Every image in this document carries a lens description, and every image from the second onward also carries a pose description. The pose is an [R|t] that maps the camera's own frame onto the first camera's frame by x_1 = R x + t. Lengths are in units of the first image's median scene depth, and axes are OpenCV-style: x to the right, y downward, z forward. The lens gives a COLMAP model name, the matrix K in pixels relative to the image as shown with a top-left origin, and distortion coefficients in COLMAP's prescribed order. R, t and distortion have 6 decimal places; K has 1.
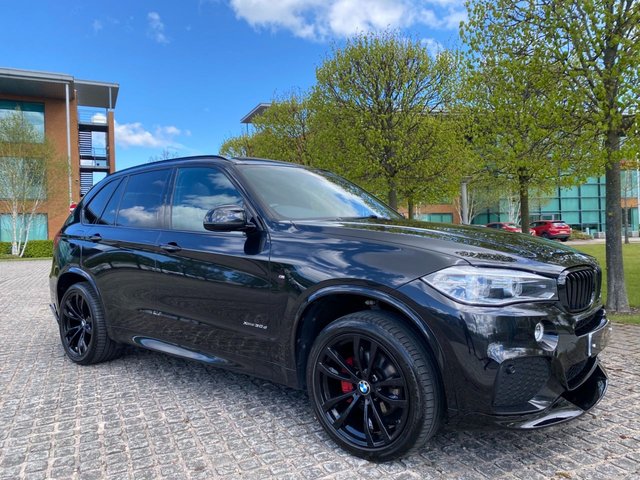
lens RADIAL K [[476.5, 0, 327.7], [0, 476.5, 243.6], [0, 0, 1]] dist [0.007042, 0.005016]
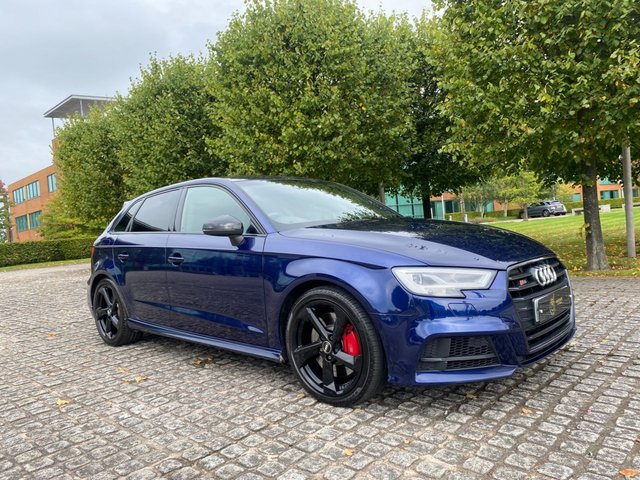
lens RADIAL K [[482.3, 0, 309.4], [0, 482.3, 225.3], [0, 0, 1]] dist [0.037622, -0.033634]
pose [[0.938949, -0.052648, 0.340005, -0.722027], [0.068069, 0.997115, -0.033580, 0.060376], [-0.337256, 0.054674, 0.939824, 0.357853]]
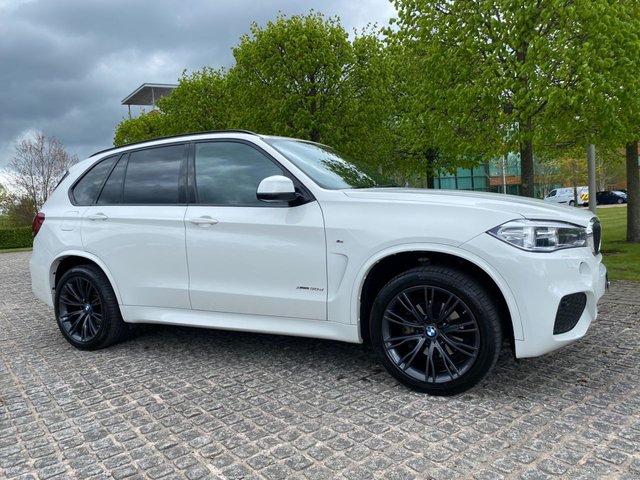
lens RADIAL K [[473.8, 0, 322.1], [0, 473.8, 240.4], [0, 0, 1]] dist [0.014547, -0.000877]
pose [[0.974694, -0.049152, 0.218074, -0.286261], [0.043489, 0.998582, 0.030695, 0.027157], [-0.219274, -0.020435, 0.975449, -0.048003]]
